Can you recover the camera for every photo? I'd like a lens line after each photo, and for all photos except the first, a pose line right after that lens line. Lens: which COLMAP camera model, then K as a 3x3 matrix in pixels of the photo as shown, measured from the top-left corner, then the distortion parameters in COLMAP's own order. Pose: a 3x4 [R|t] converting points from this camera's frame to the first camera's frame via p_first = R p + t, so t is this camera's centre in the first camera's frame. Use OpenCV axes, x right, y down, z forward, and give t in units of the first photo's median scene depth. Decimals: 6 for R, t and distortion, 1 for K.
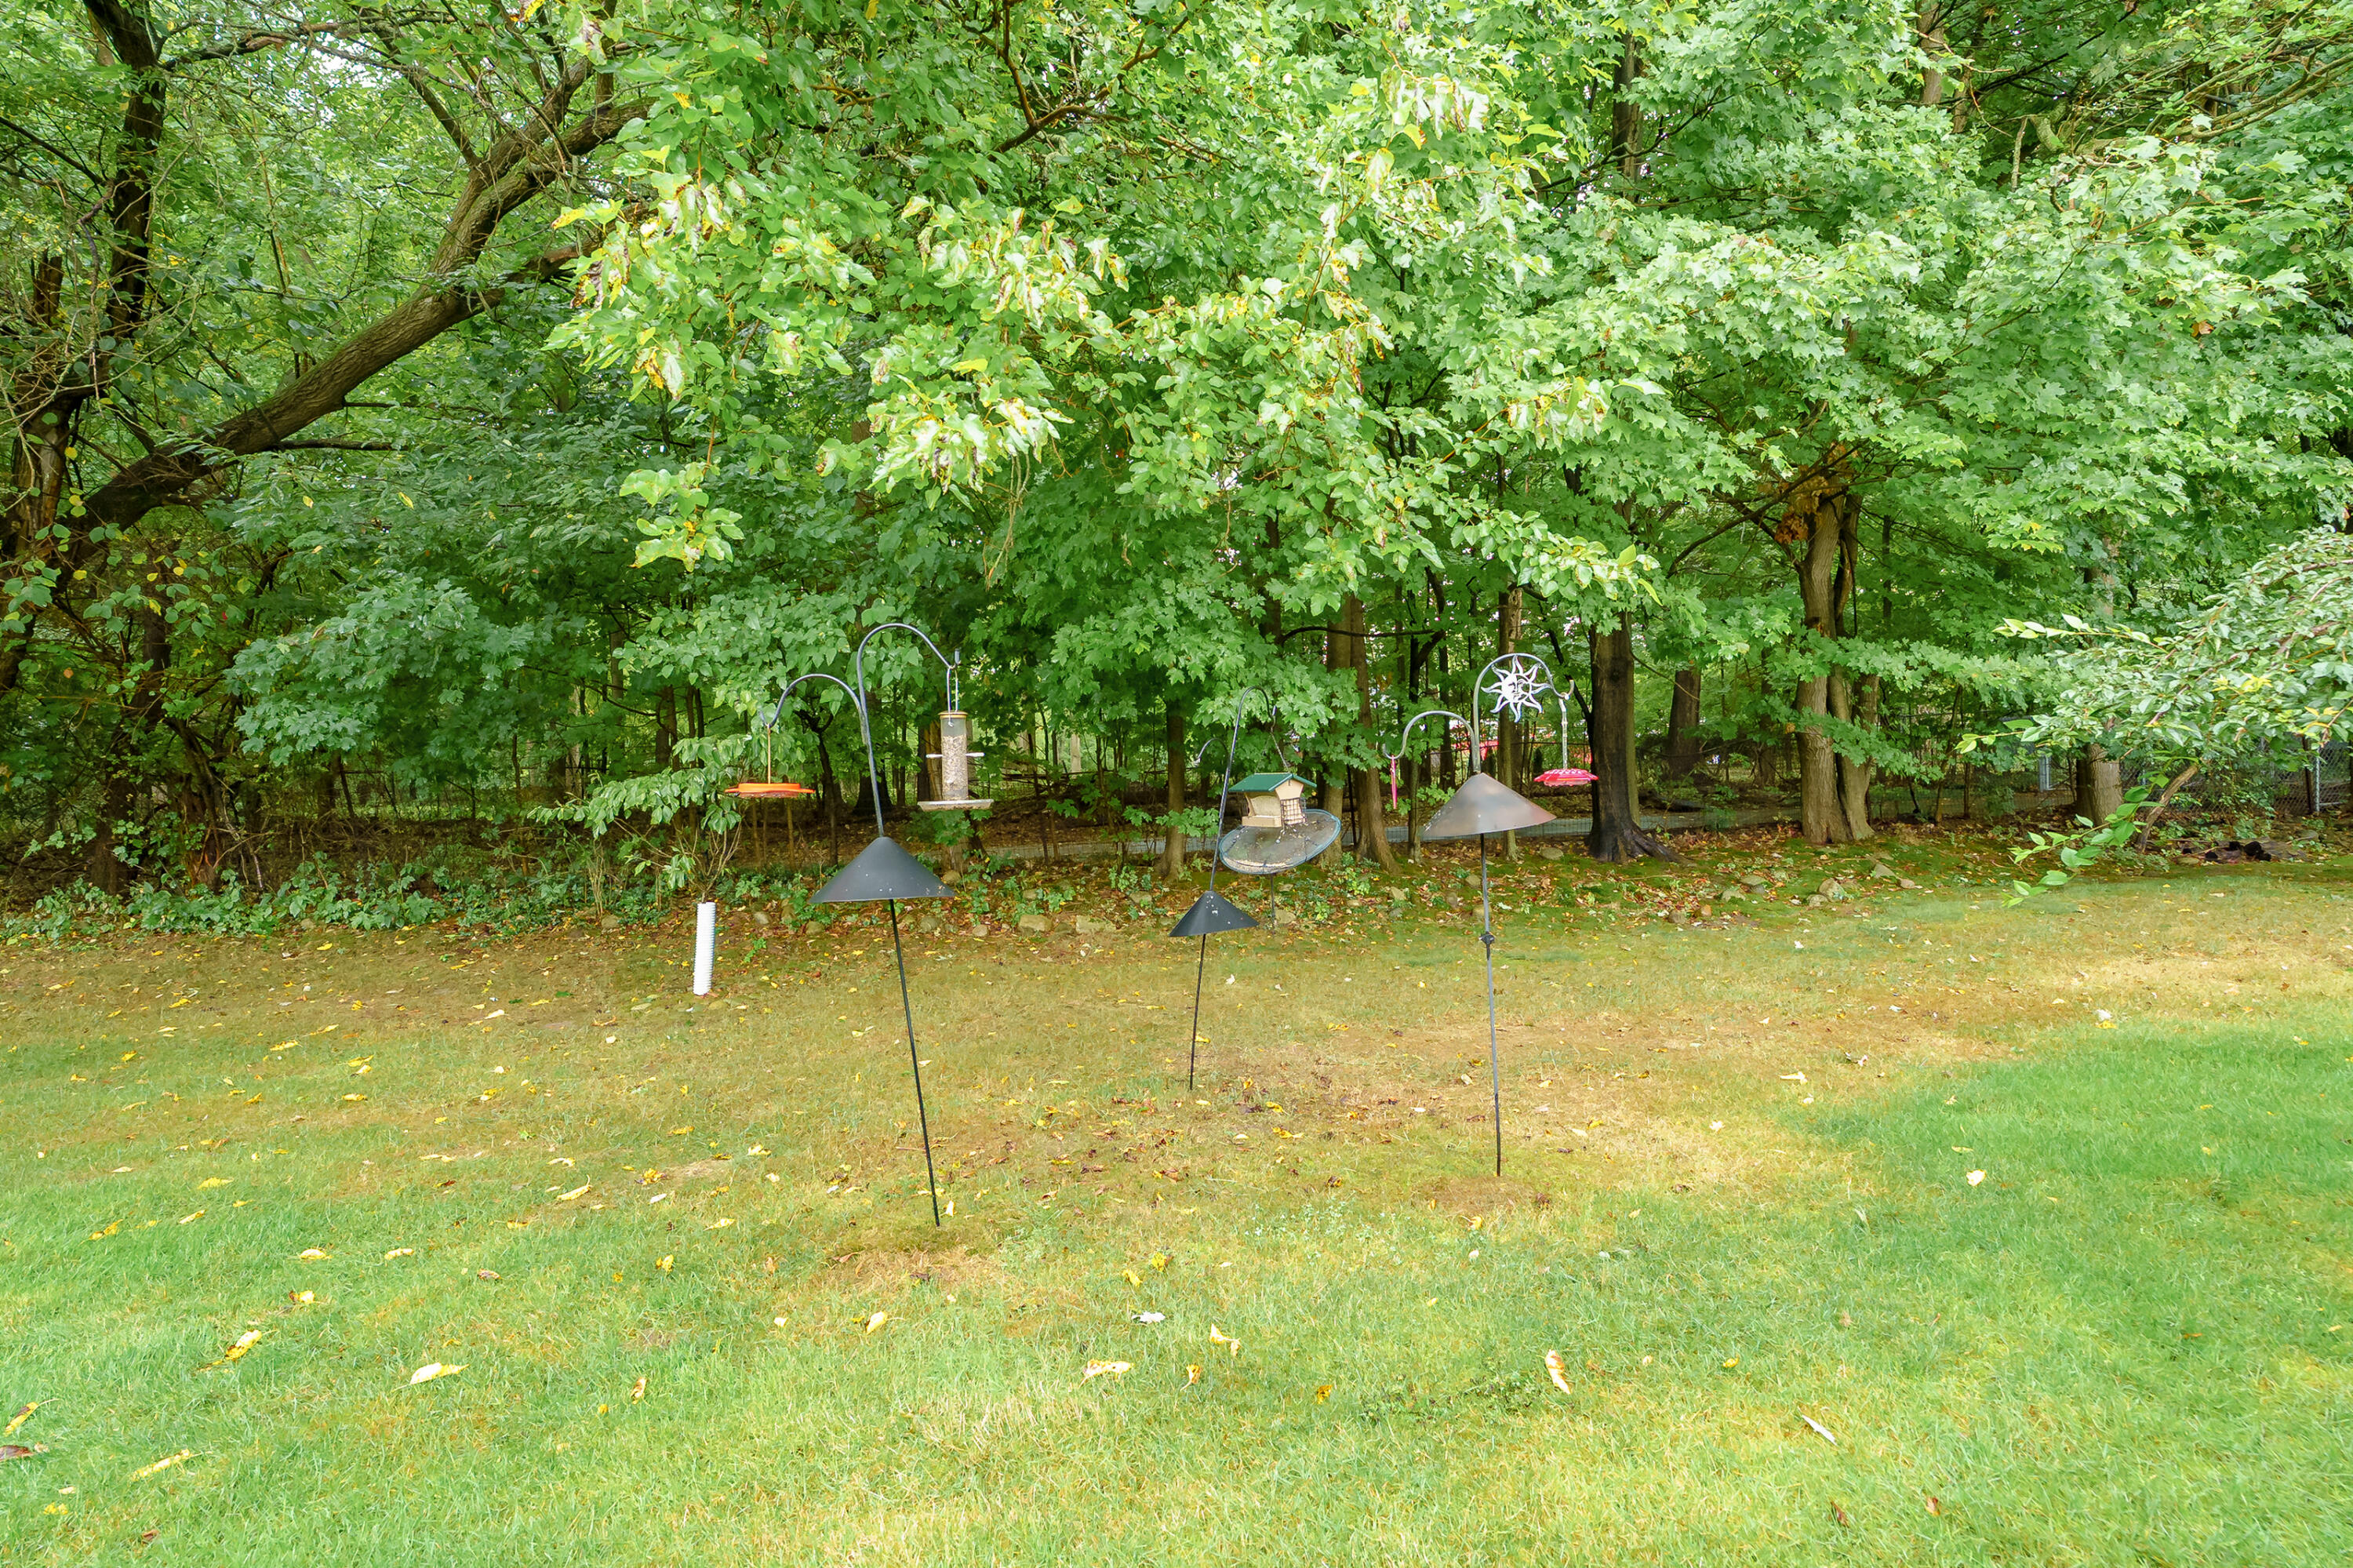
lens RADIAL K [[1070.6, 0, 1172.0], [0, 1070.6, 799.1], [0, 0, 1]] dist [-0.004903, 0.001156]
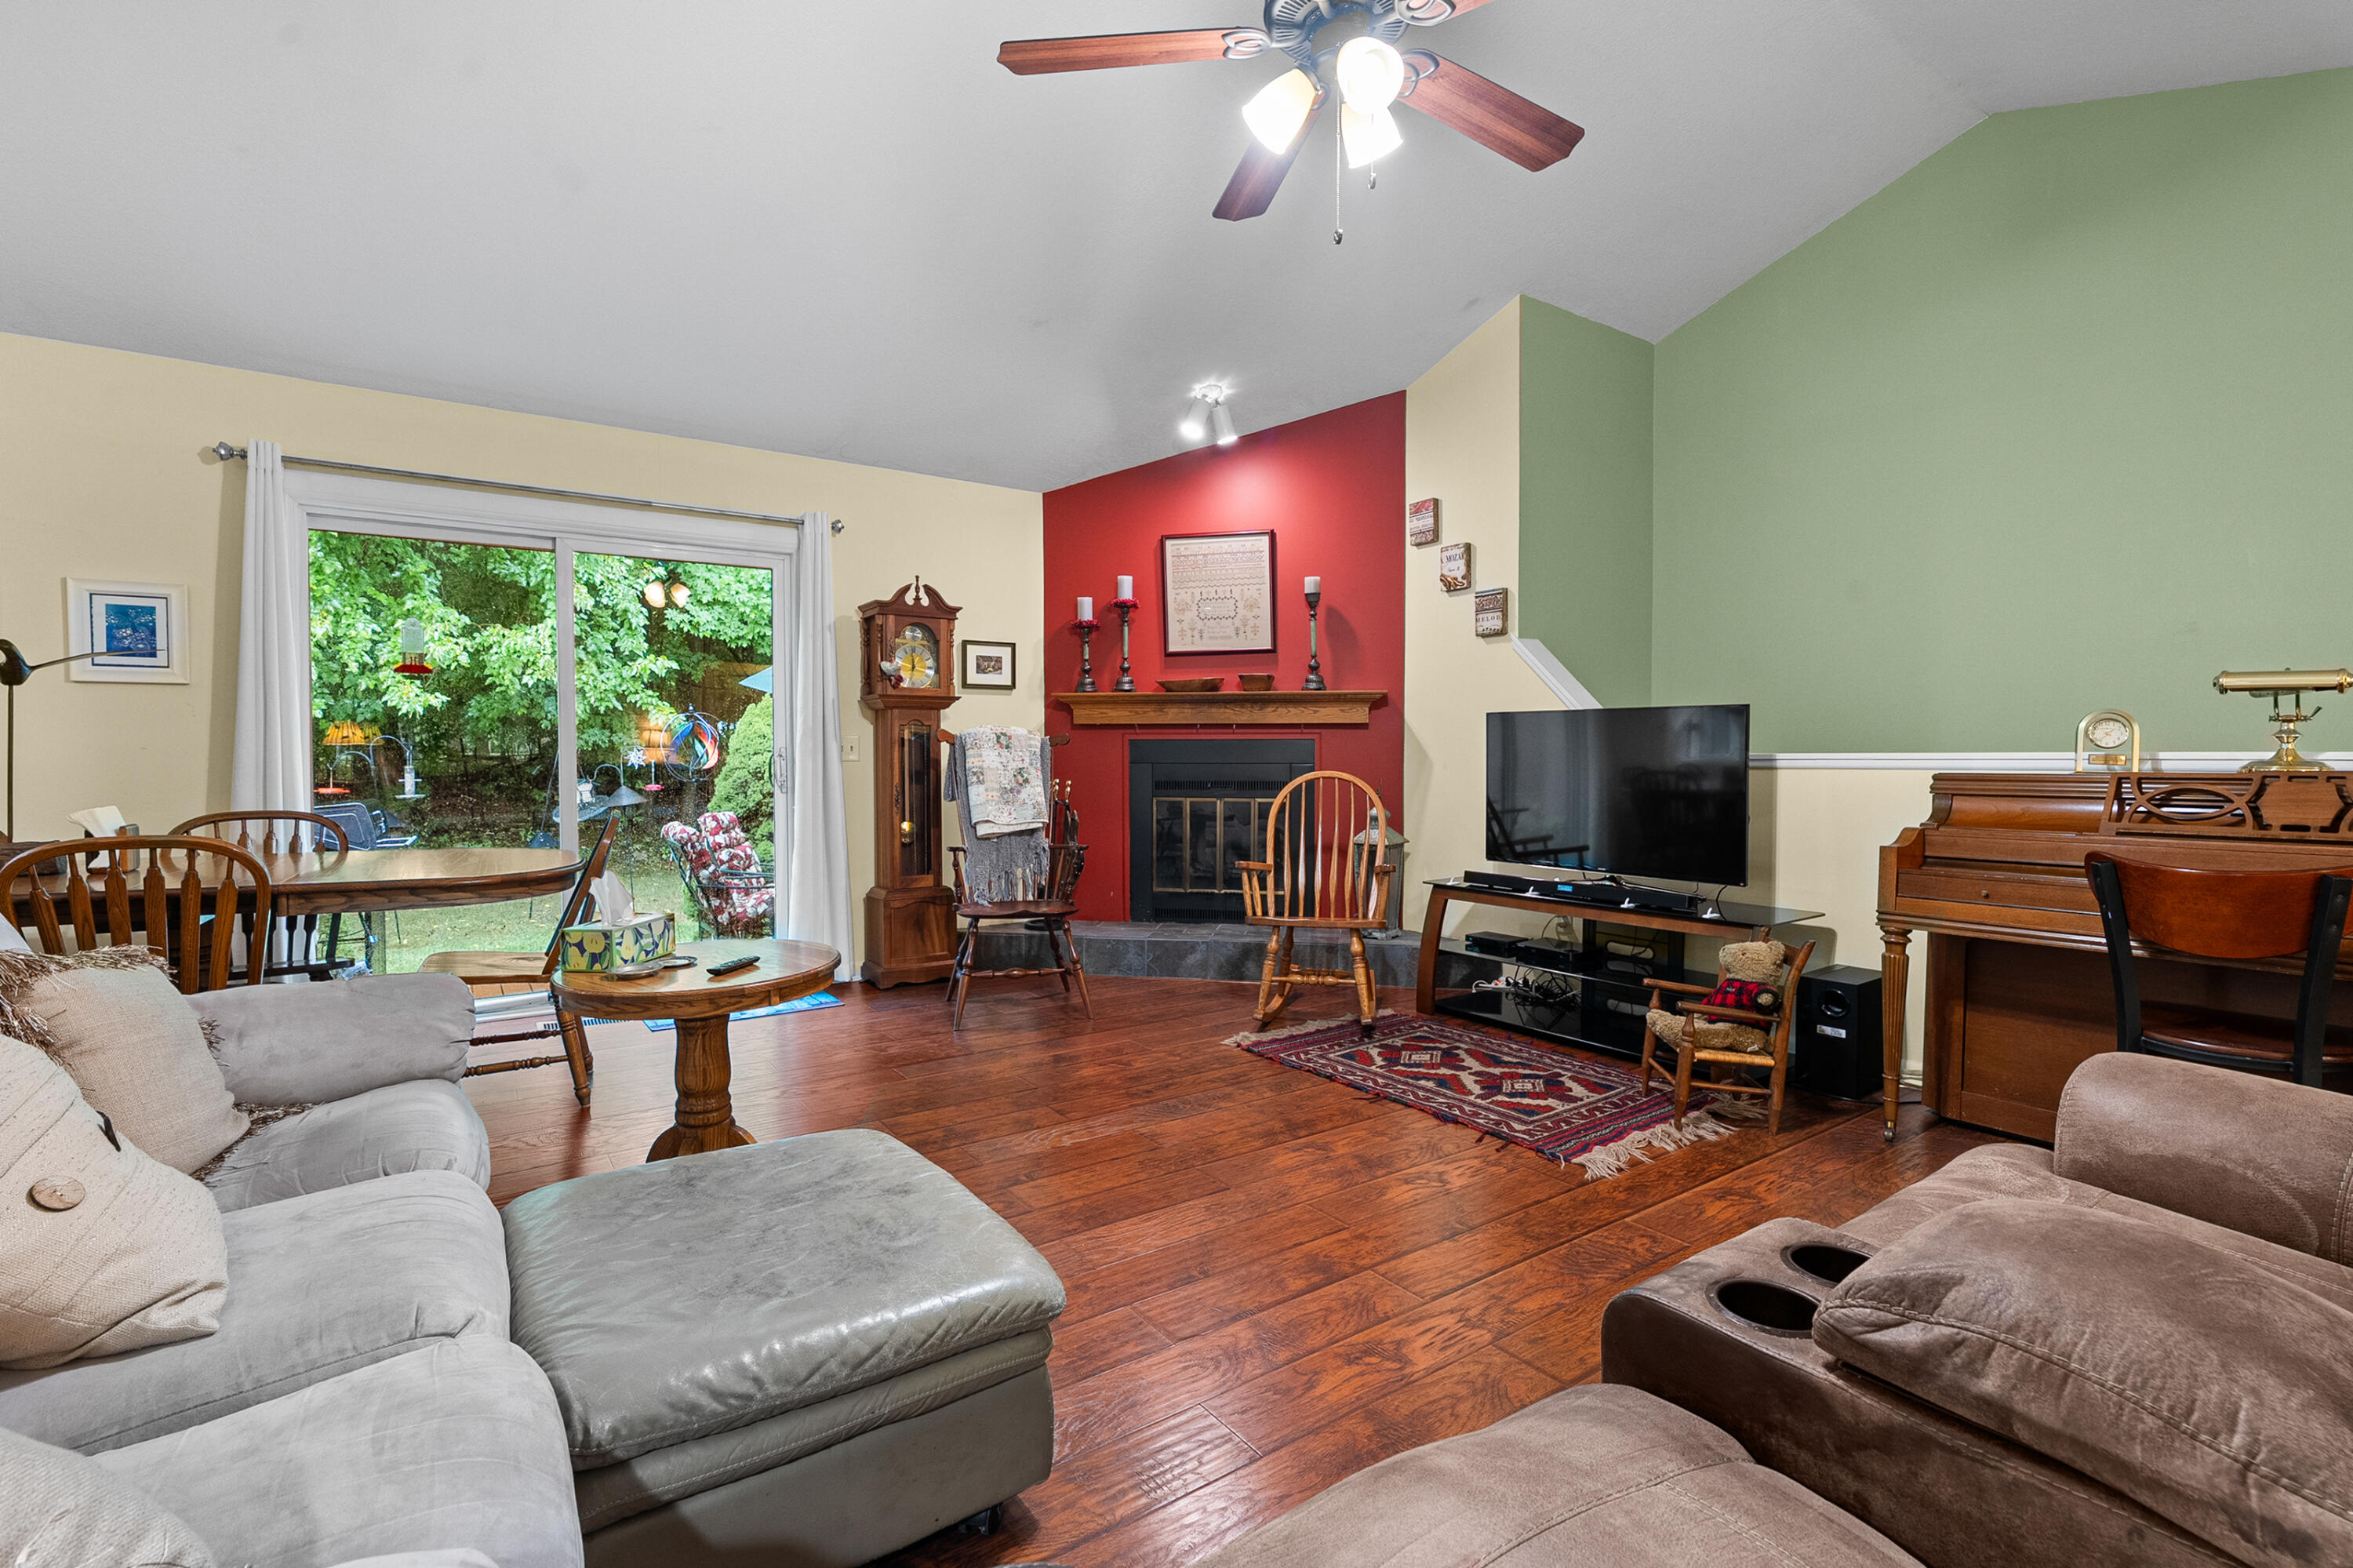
lens RADIAL K [[1070.6, 0, 1160.7], [0, 1070.6, 768.6], [0, 0, 1]] dist [-0.004903, 0.001156]
pose [[0.911167, 0.014306, 0.411790, 0.199288], [-0.012699, 0.999897, -0.006639, -0.032687], [-0.411843, 0.000819, 0.911255, -1.068283]]
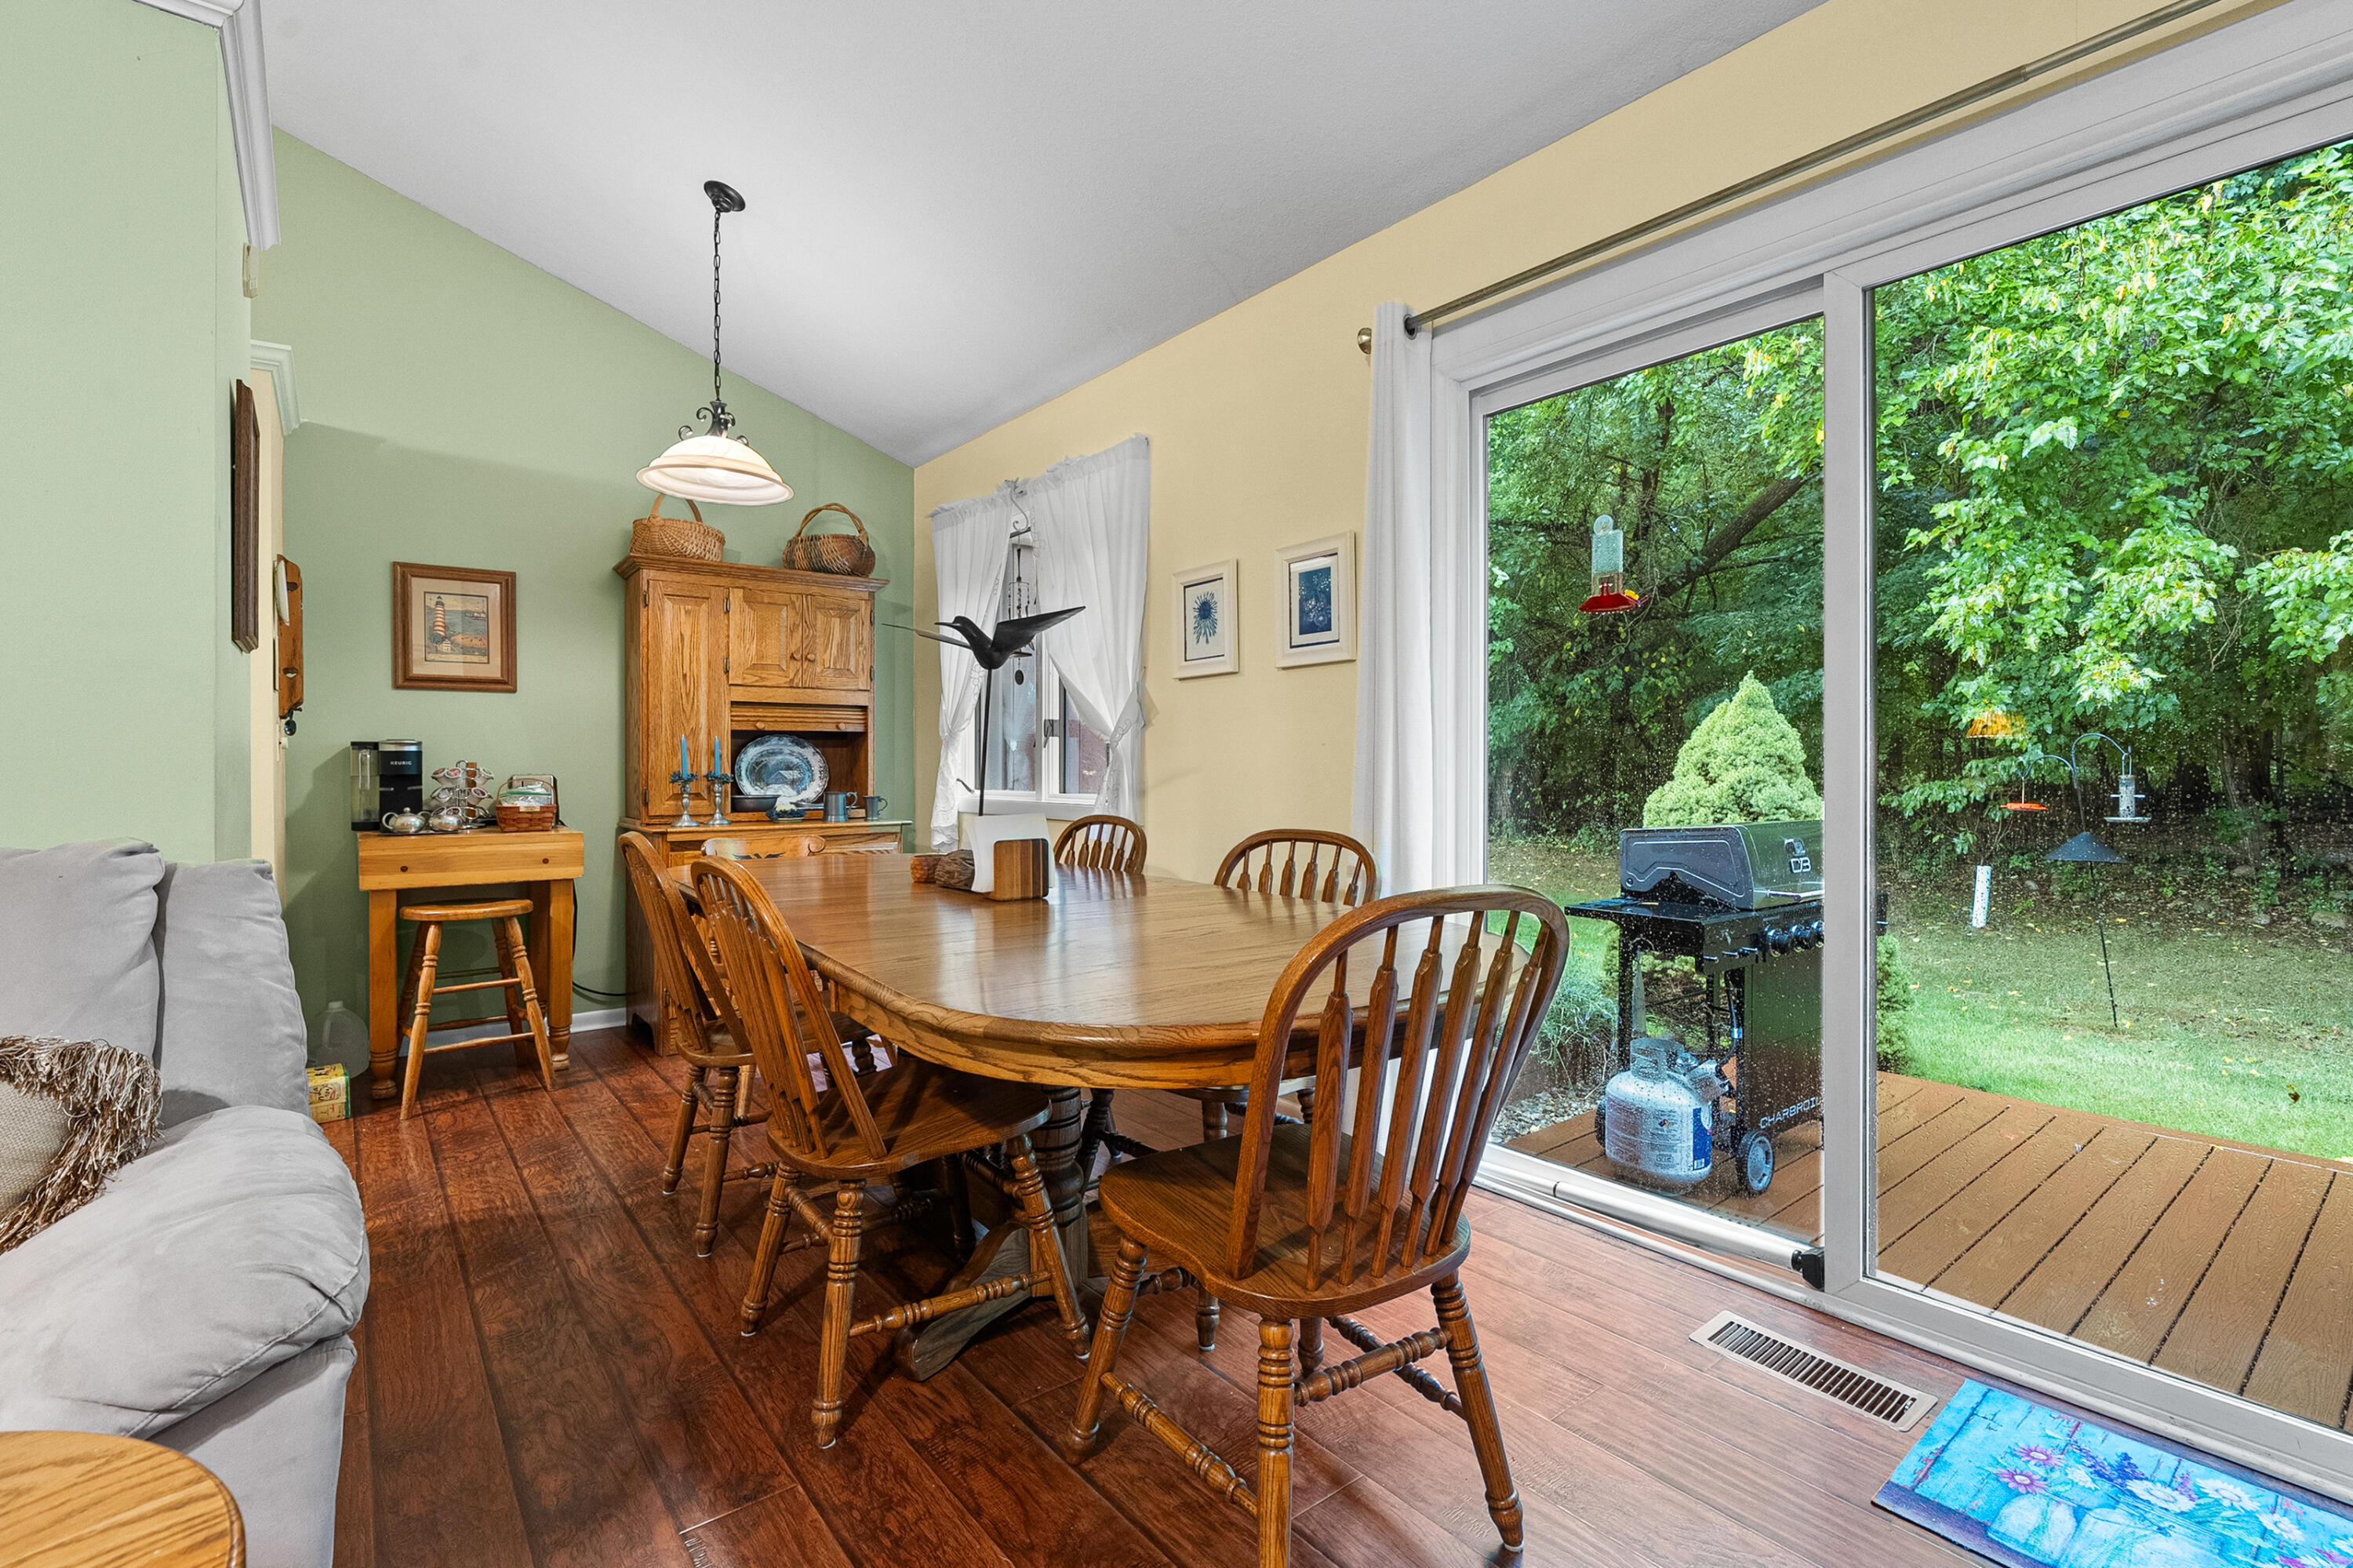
lens RADIAL K [[1070.6, 0, 1161.9], [0, 1070.6, 781.1], [0, 0, 1]] dist [-0.004903, 0.001156]
pose [[0.483525, 0.031508, -0.874763, 0.295527], [-0.019731, 0.999490, 0.025094, -0.034490], [0.875108, 0.005127, 0.483901, -0.694083]]
